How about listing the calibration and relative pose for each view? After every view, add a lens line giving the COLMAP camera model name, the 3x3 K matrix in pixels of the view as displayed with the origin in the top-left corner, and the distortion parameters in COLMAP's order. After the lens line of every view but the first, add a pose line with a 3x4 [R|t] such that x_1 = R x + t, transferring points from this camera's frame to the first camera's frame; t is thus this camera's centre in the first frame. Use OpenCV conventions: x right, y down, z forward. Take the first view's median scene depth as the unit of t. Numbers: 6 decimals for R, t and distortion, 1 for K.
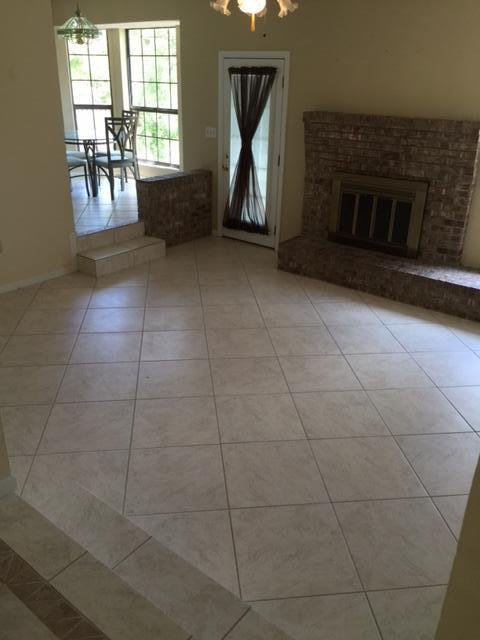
lens RADIAL K [[544.8, 0, 238.3], [0, 544.8, 318.2], [0, 0, 1]] dist [0.075063, -0.122020]
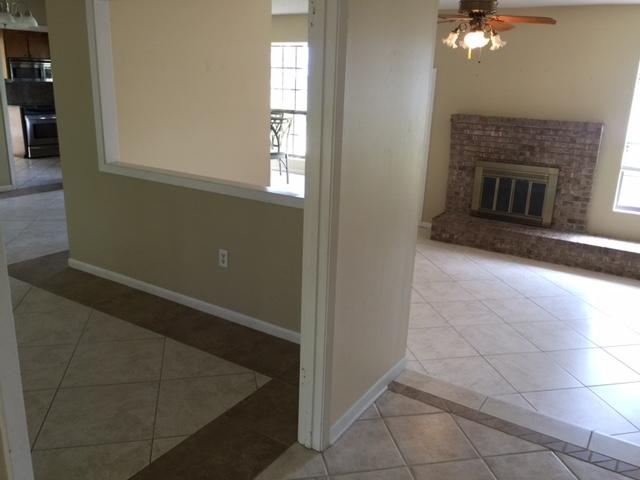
lens RADIAL K [[544.8, 0, 321.1], [0, 544.8, 237.9], [0, 0, 1]] dist [0.075063, -0.122020]
pose [[0.994845, -0.011992, 0.100697, -0.320372], [0.025513, 0.990642, -0.134078, 0.068239], [-0.098147, 0.135956, 0.985841, -0.178254]]
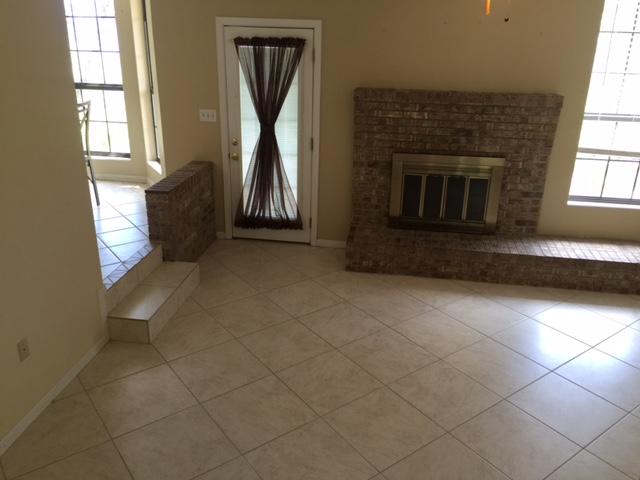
lens RADIAL K [[544.8, 0, 321.1], [0, 544.8, 237.9], [0, 0, 1]] dist [0.075063, -0.122020]
pose [[0.863995, -0.186673, 0.467618, -0.387081], [0.202923, 0.979065, 0.015911, -0.179206], [-0.460798, 0.081144, 0.883788, 0.294217]]
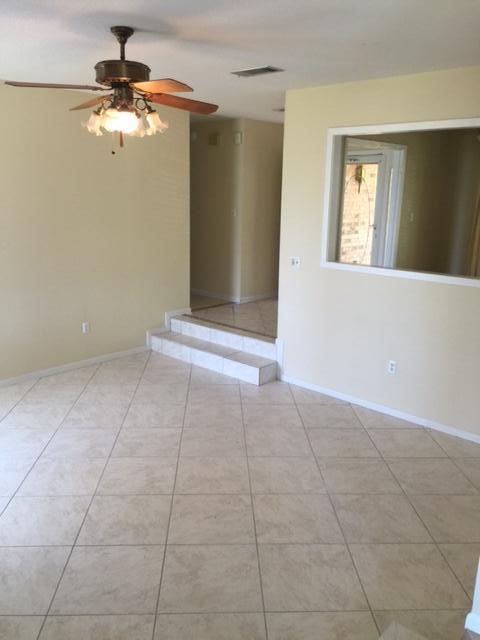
lens RADIAL K [[544.8, 0, 238.3], [0, 544.8, 318.2], [0, 0, 1]] dist [0.075063, -0.122020]
pose [[-0.996434, -0.056388, 0.062760, -0.160399], [-0.005837, 0.788153, 0.615451, -0.565872], [-0.084169, 0.612891, -0.785672, 1.234101]]
